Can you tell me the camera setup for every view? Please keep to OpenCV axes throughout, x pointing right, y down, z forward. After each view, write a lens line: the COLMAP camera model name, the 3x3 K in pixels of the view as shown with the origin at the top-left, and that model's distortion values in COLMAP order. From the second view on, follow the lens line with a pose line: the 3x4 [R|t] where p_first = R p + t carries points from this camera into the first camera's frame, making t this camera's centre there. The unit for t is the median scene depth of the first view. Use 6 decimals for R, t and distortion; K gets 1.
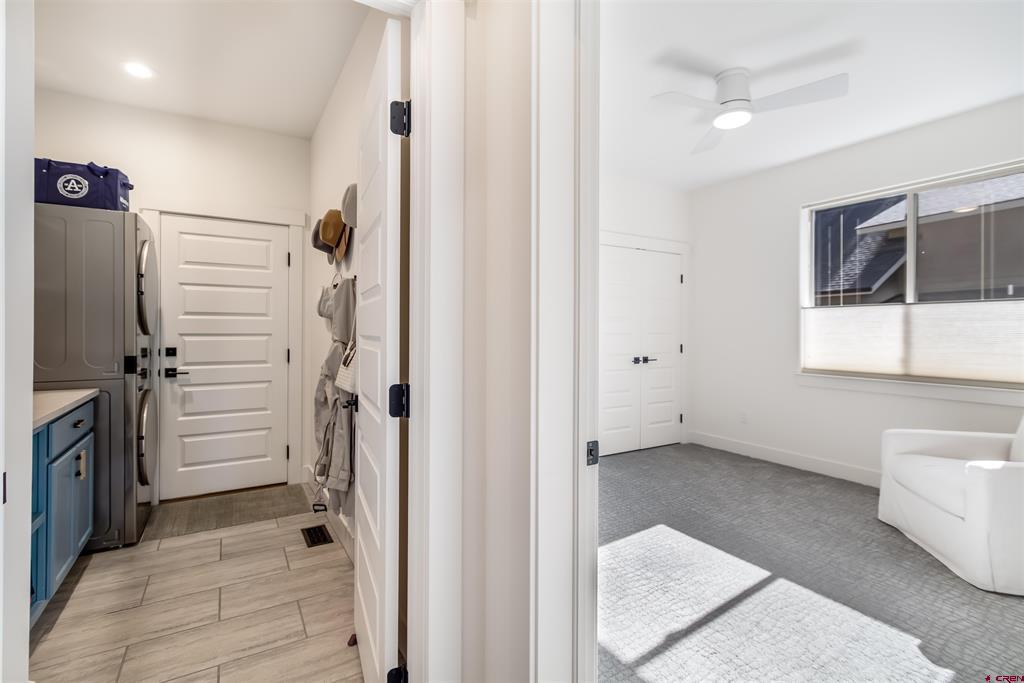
lens RADIAL K [[475.6, 0, 508.7], [0, 475.6, 334.3], [0, 0, 1]] dist [-0.000977, -0.001052]
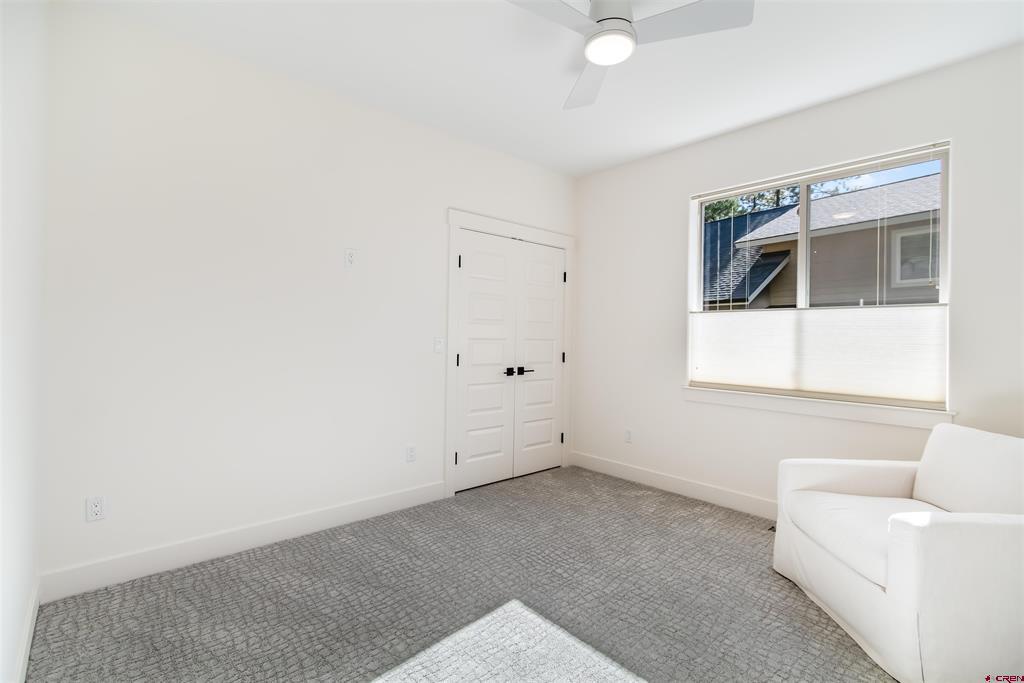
lens RADIAL K [[479.3, 0, 512.0], [0, 479.3, 341.5], [0, 0, 1]] dist [0.002202, 0.000332]
pose [[0.979496, 0.009946, 0.201219, 0.138440], [-0.010819, 0.999936, 0.003236, -0.001116], [-0.201174, -0.005346, 0.979541, 0.234648]]
